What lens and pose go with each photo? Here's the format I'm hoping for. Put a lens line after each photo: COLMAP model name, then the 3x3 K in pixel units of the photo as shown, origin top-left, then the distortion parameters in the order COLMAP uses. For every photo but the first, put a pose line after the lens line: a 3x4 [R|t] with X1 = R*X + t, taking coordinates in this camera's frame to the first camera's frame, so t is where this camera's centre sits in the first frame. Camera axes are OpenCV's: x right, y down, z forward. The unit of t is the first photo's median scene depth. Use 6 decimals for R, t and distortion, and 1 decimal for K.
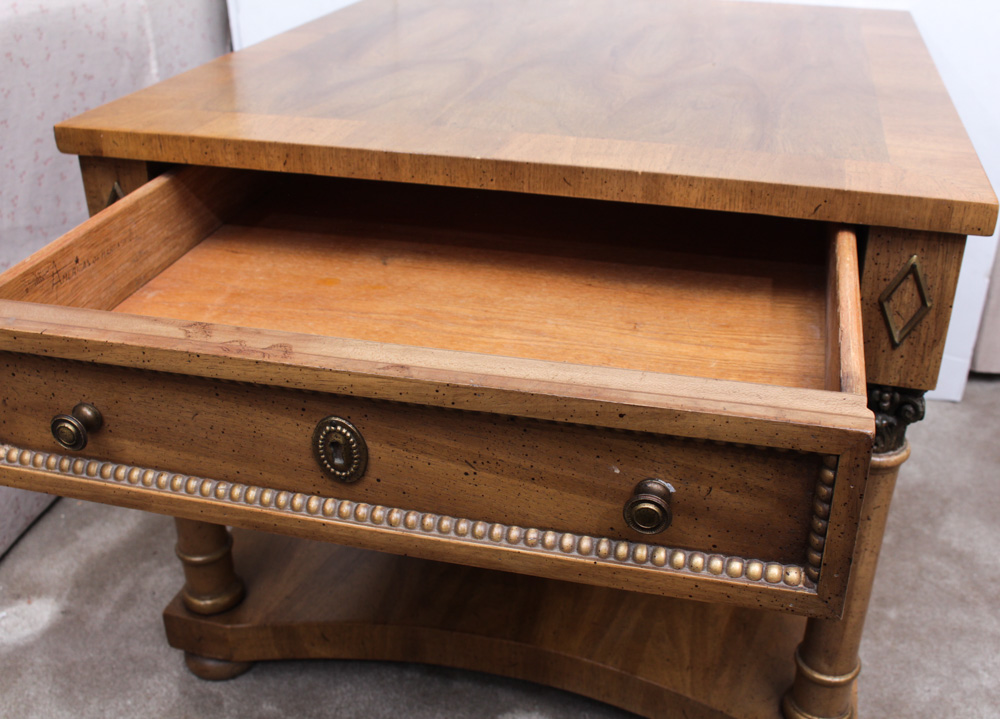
lens RADIAL K [[1050.4, 0, 521.5], [0, 1050.4, 341.9], [0, 0, 1]] dist [-0.101170, 0.000000]
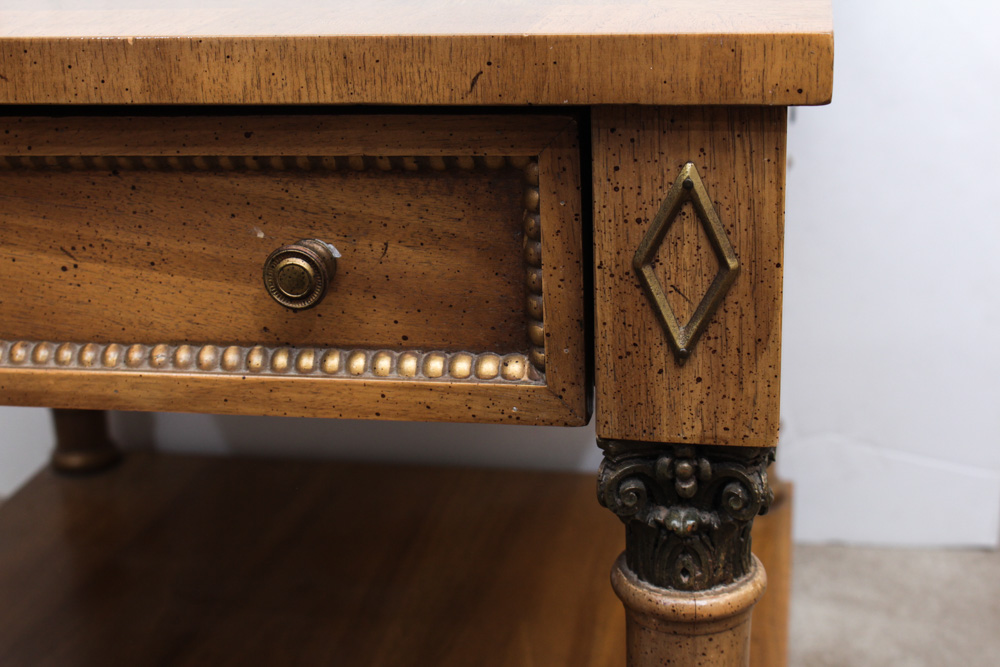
lens RADIAL K [[1578.0, 0, 505.8], [0, 1578.0, 330.2], [0, 0, 1]] dist [-0.030375, 0.000000]
pose [[0.997216, -0.058186, 0.046627, 0.384505], [0.064231, 0.987943, -0.140863, 0.143542], [-0.037868, 0.143465, 0.988931, 0.411977]]
